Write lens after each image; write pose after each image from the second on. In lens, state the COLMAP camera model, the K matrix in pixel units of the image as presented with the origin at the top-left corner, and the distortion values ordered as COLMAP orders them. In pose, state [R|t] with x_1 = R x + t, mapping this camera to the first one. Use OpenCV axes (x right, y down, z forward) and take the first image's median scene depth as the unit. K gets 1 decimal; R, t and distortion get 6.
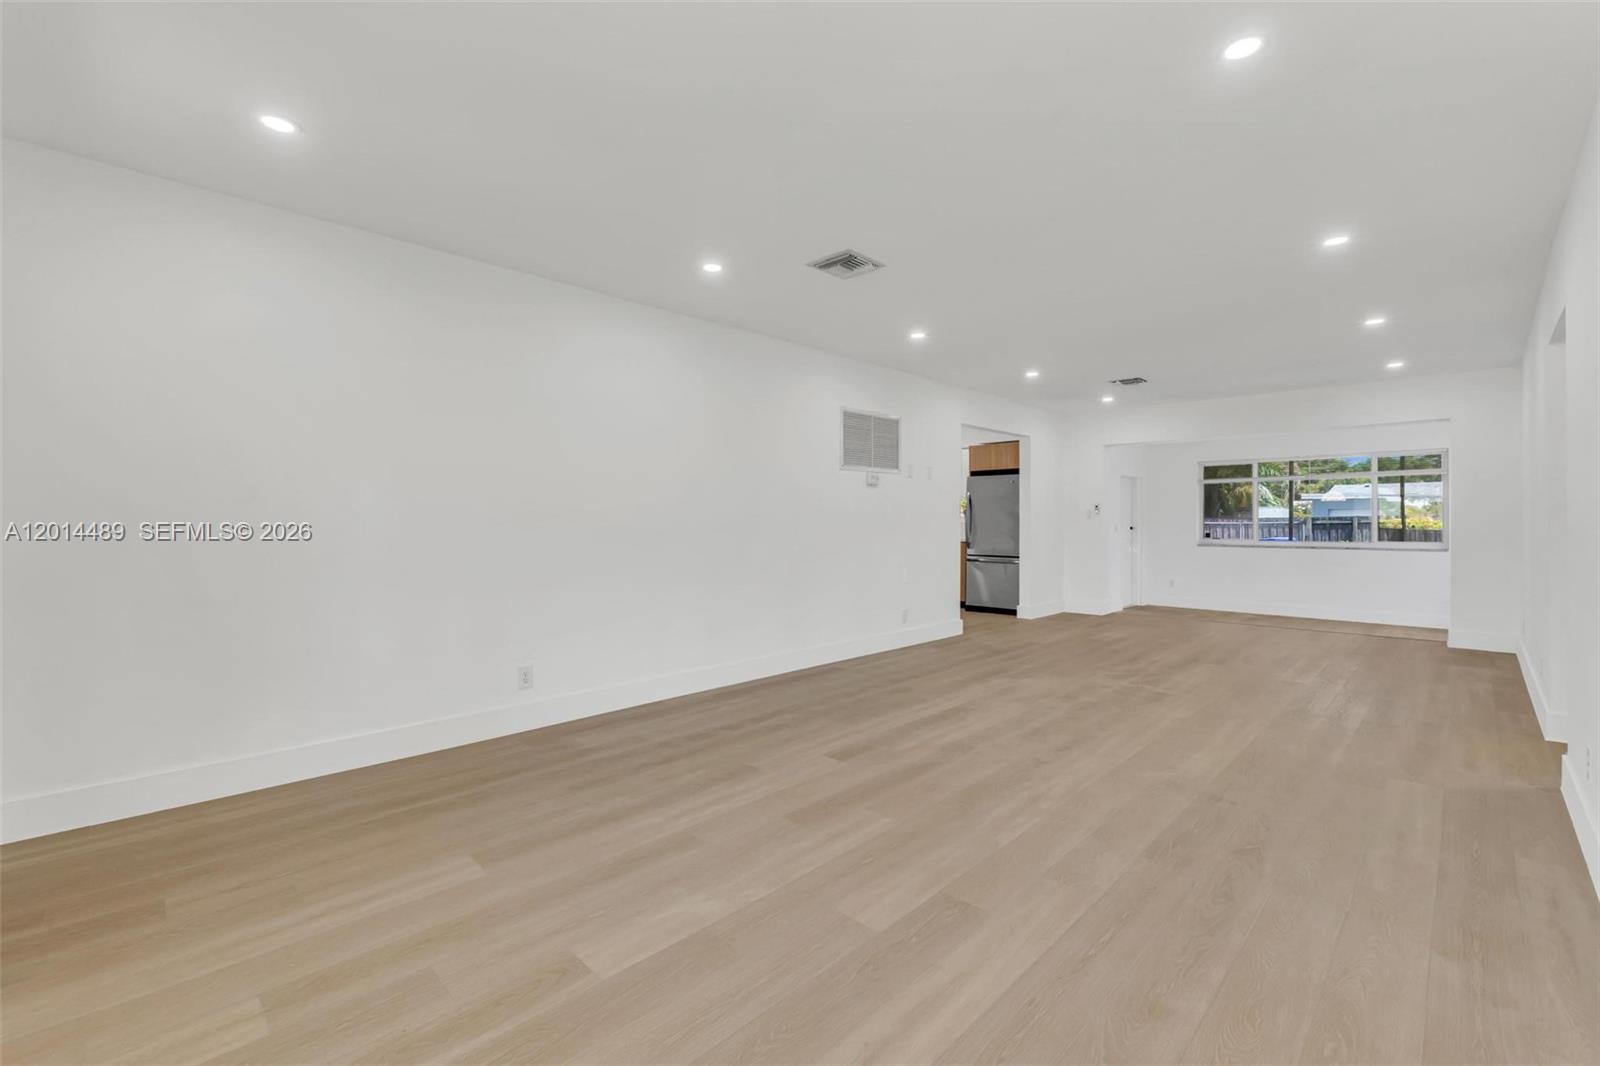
lens RADIAL K [[679.3, 0, 805.0], [0, 679.3, 523.1], [0, 0, 1]] dist [-0.010337, 0.000610]
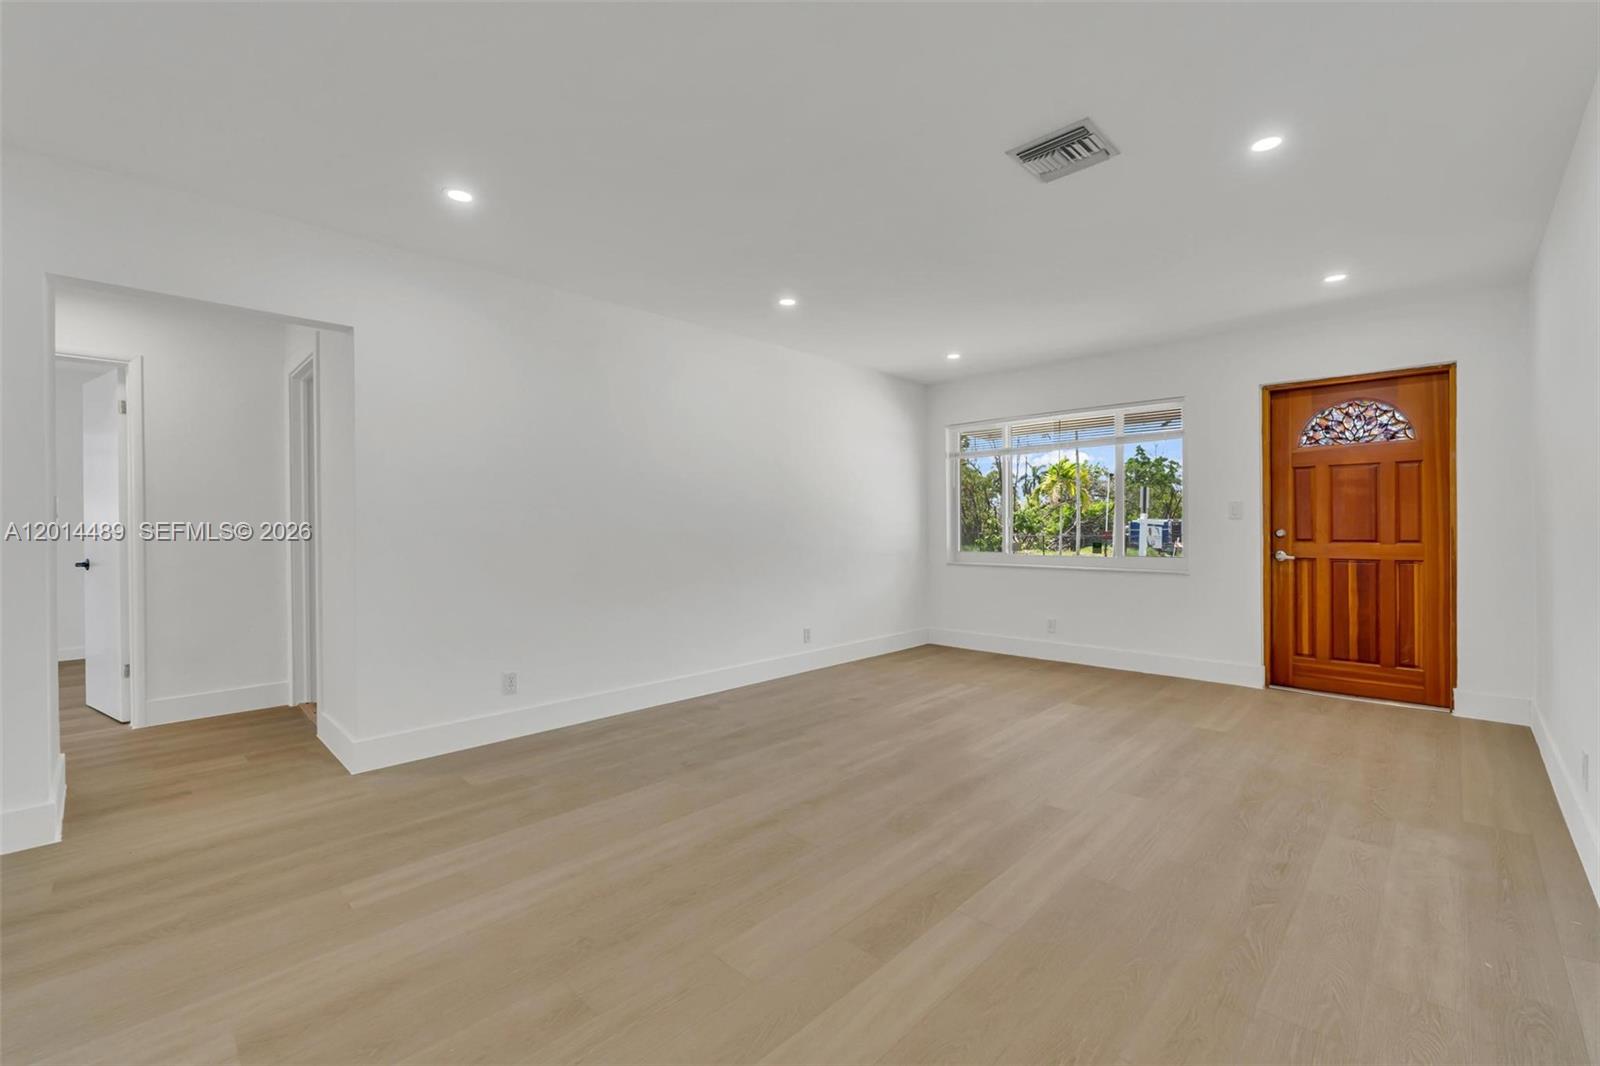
lens RADIAL K [[679.3, 0, 802.8], [0, 679.3, 529.0], [0, 0, 1]] dist [-0.010337, 0.000610]
pose [[-0.999959, 0.006487, -0.006311, 0.170440], [0.006416, 0.999916, 0.011220, -0.003407], [0.006383, 0.011179, -0.999917, 0.872188]]
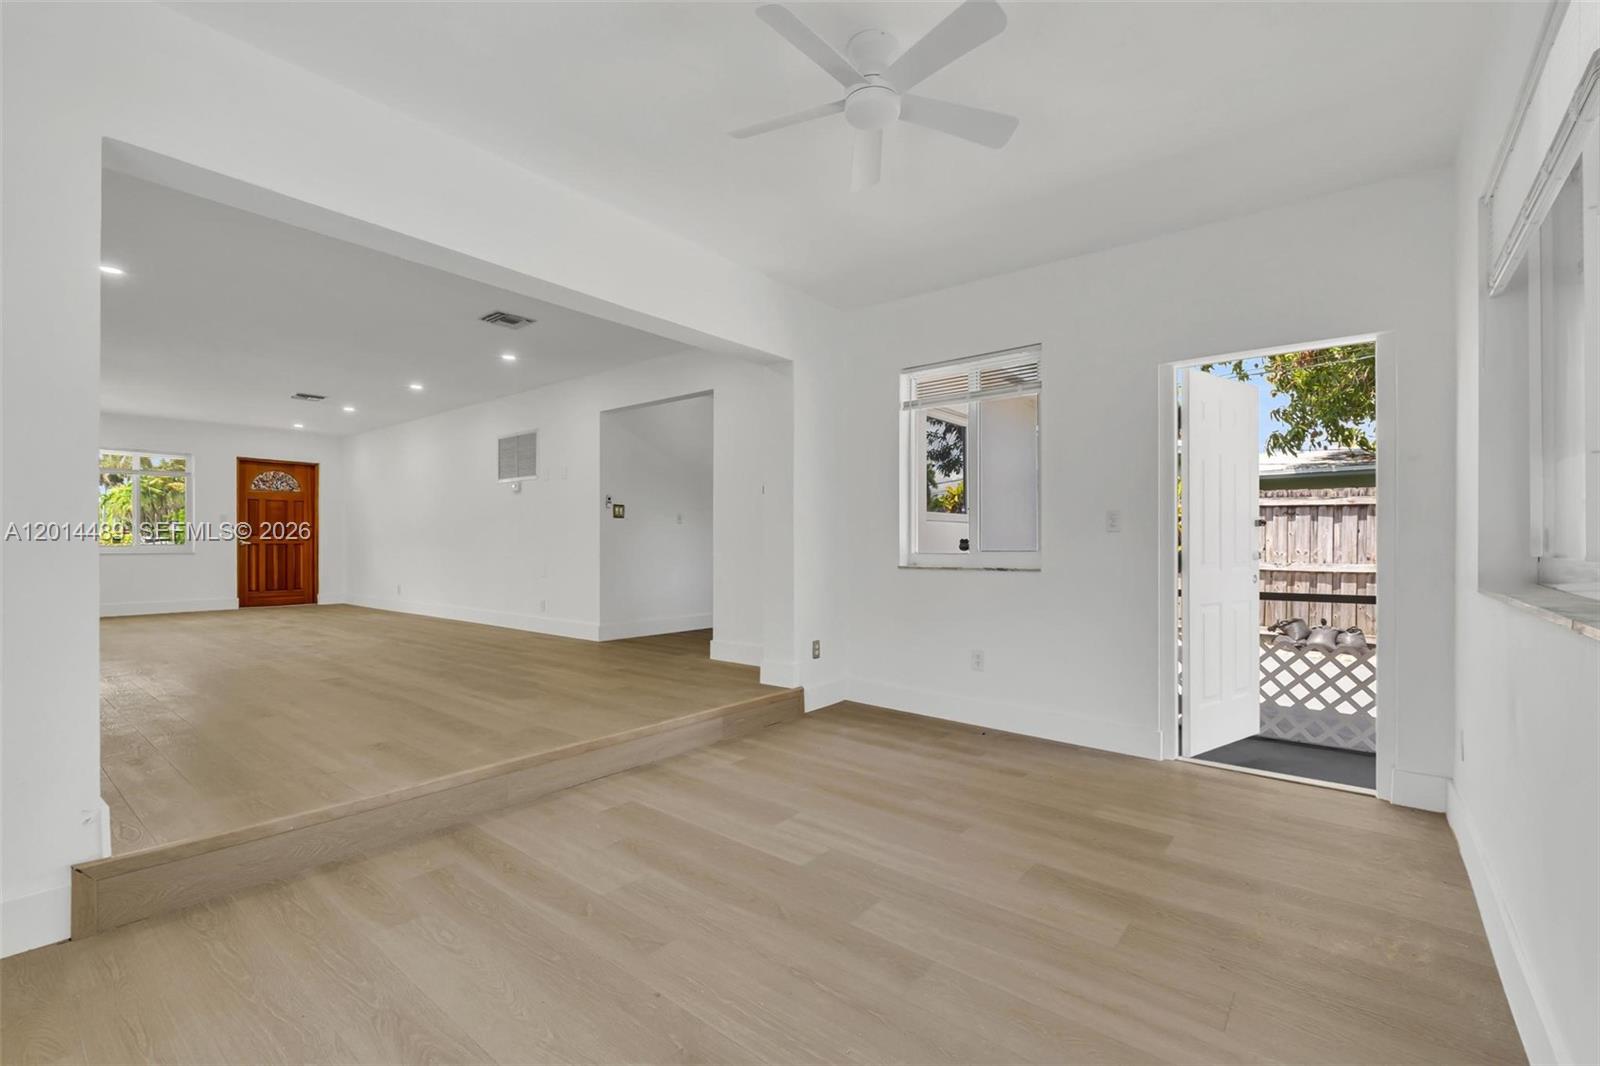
lens RADIAL K [[679.3, 0, 803.8], [0, 679.3, 537.7], [0, 0, 1]] dist [-0.010337, 0.000610]
pose [[0.109055, -0.007608, -0.994007, 1.279192], [-0.005227, 0.999952, -0.008227, 0.033185], [0.994022, 0.006093, 0.109010, 1.208799]]
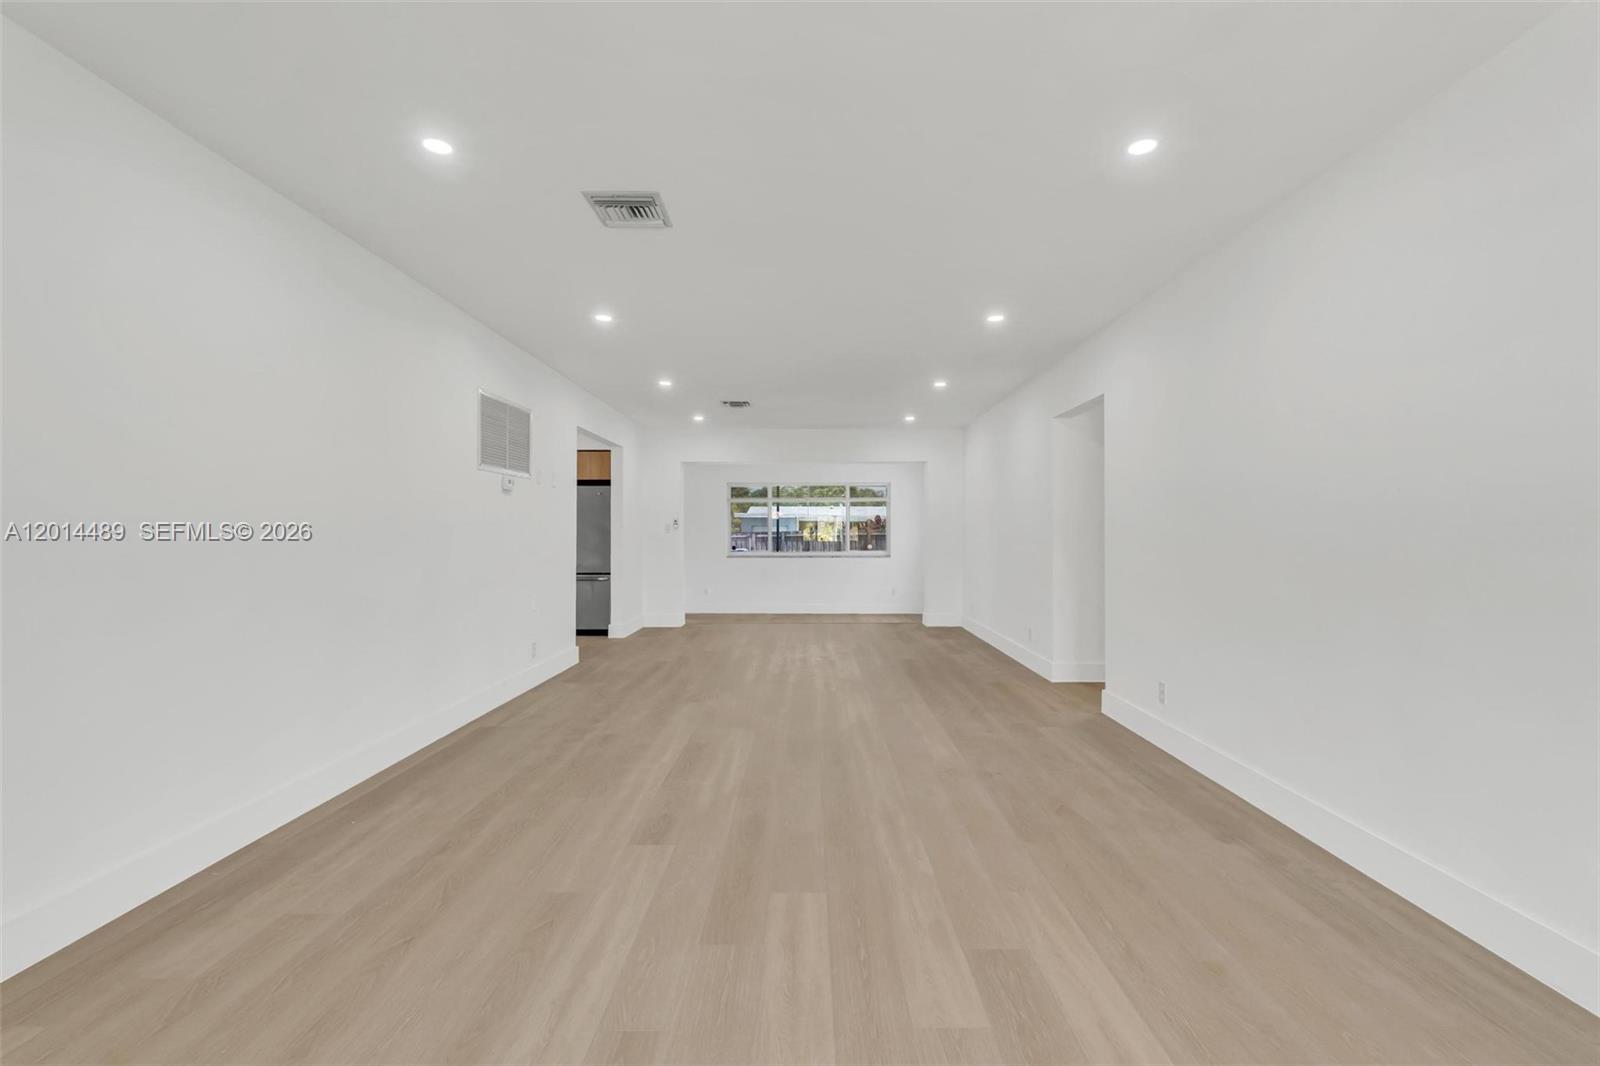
lens RADIAL K [[679.3, 0, 810.7], [0, 679.3, 532.0], [0, 0, 1]] dist [-0.010337, 0.000610]
pose [[0.711888, 0.003758, 0.702283, -0.176160], [0.001122, 0.999978, -0.006488, -0.001519], [-0.702292, 0.005406, 0.711868, 0.153019]]
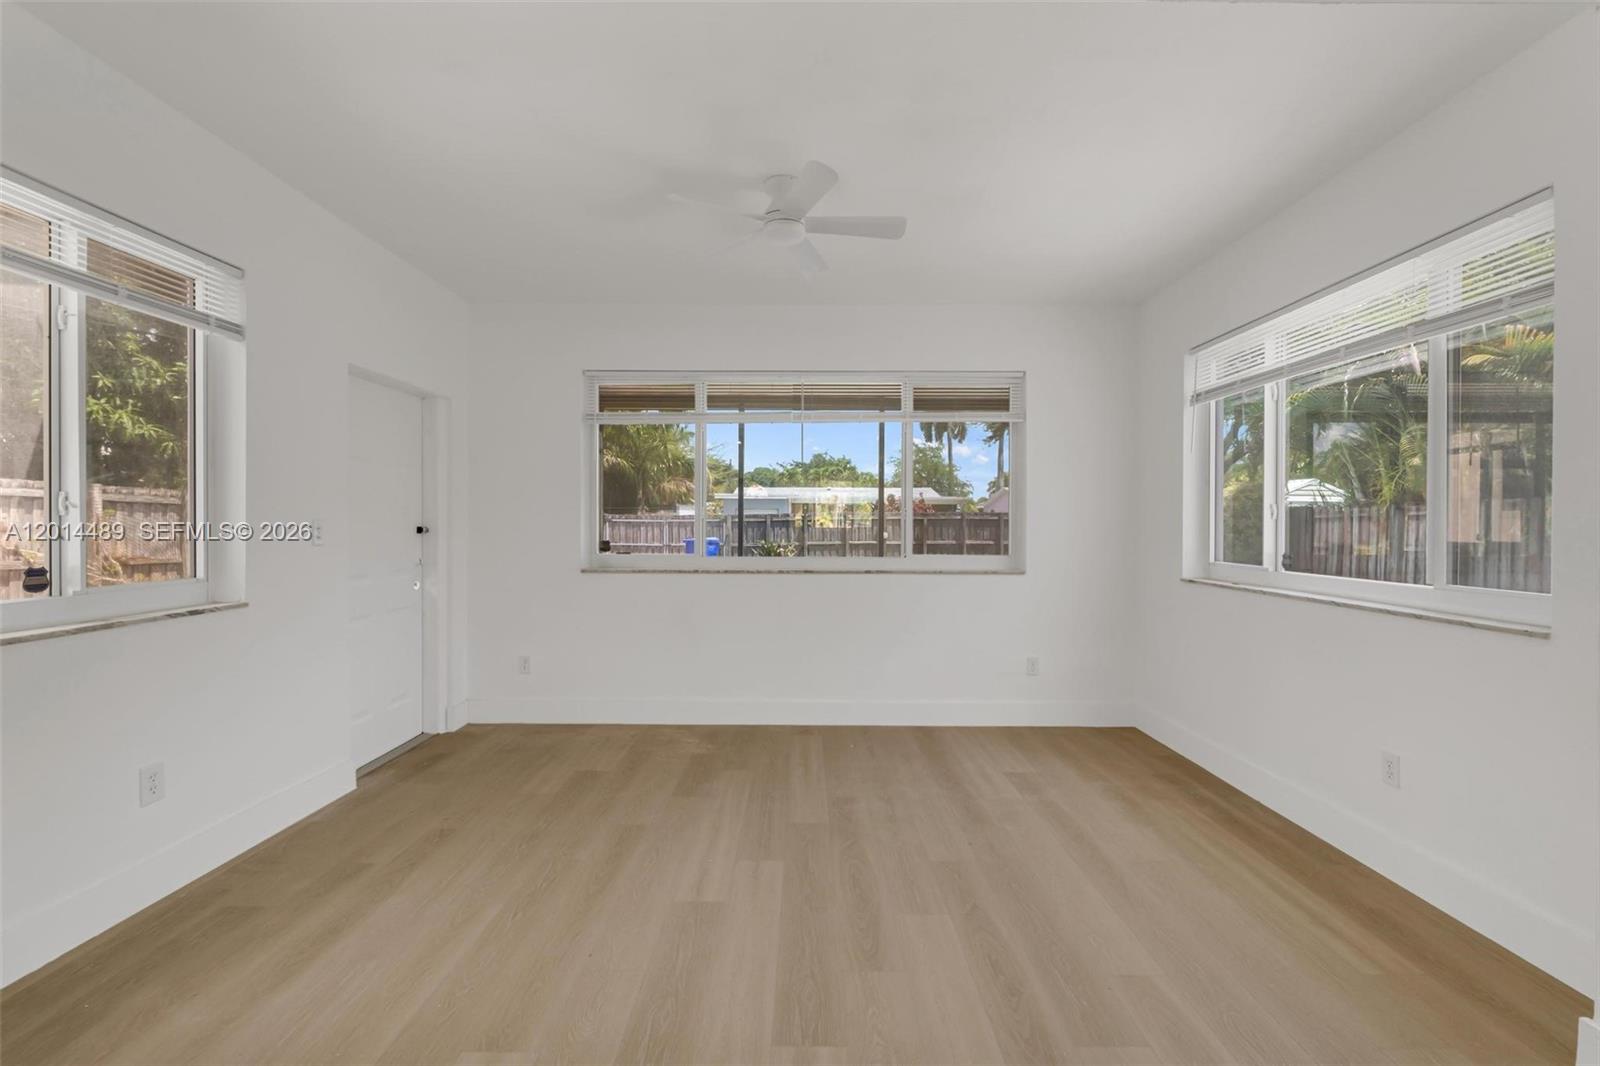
lens RADIAL K [[679.3, 0, 804.4], [0, 679.3, 529.2], [0, 0, 1]] dist [-0.010337, 0.000610]
pose [[0.713206, -0.005553, 0.700932, 0.591342], [-0.002080, 0.999947, 0.010039, 0.004120], [-0.700951, -0.008618, 0.713157, 0.933339]]
